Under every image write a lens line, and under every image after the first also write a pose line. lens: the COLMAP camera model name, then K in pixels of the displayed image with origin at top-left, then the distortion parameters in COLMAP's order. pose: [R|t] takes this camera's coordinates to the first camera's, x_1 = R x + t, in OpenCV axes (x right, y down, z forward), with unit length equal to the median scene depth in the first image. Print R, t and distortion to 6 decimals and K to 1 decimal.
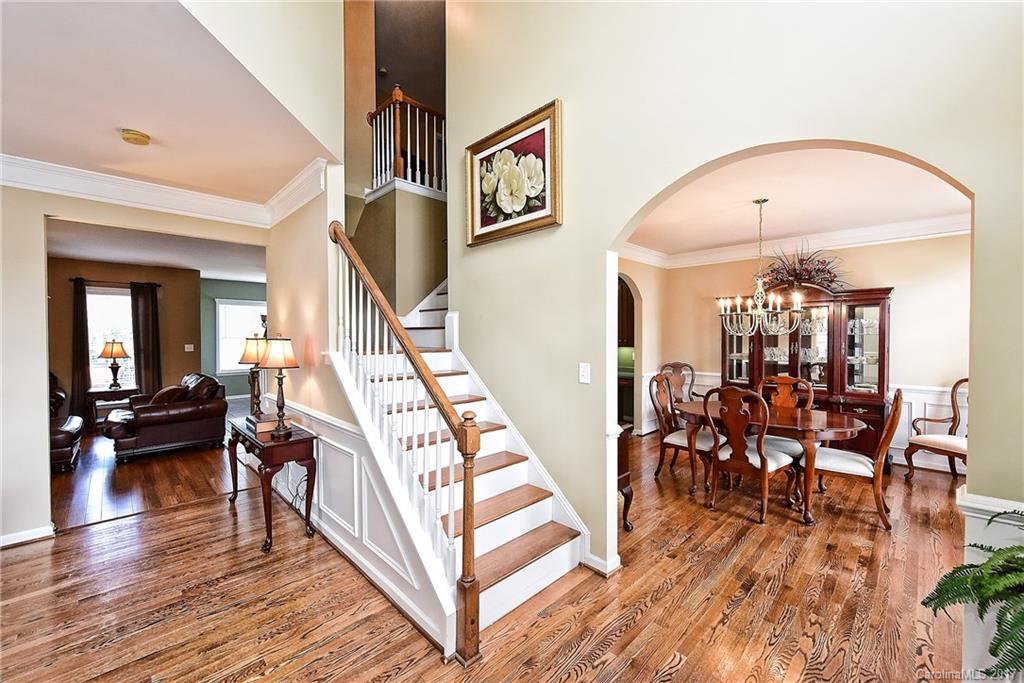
lens RADIAL K [[404.4, 0, 510.5], [0, 404.4, 339.6], [0, 0, 1]] dist [-0.001162, -0.000085]
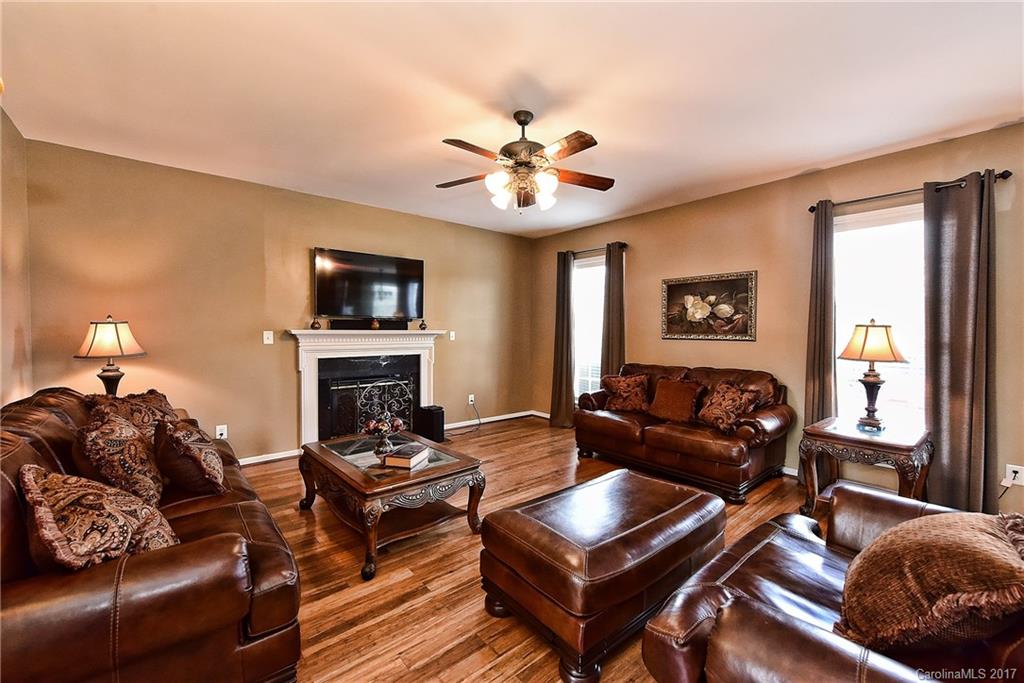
lens RADIAL K [[417.8, 0, 513.5], [0, 417.8, 338.0], [0, 0, 1]] dist [0.000605, -0.000022]
pose [[-0.066428, 0.024815, -0.997483, -0.498569], [-0.014919, 0.999554, 0.025860, 0.014155], [0.997680, 0.016599, -0.066029, 0.637998]]
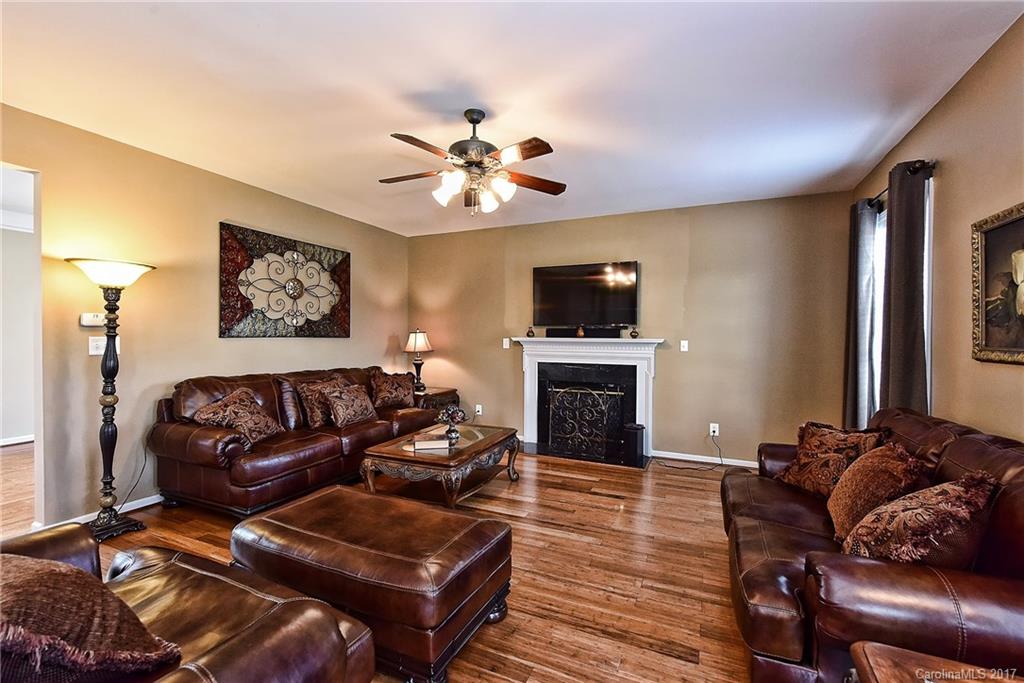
lens RADIAL K [[443.1, 0, 514.6], [0, 443.1, 337.9], [0, 0, 1]] dist [-0.000129, -0.000083]
pose [[-0.932660, -0.000700, -0.360756, -0.903993], [-0.006847, 0.999852, 0.015761, 0.009862], [0.360691, 0.017170, -0.932527, 1.159730]]
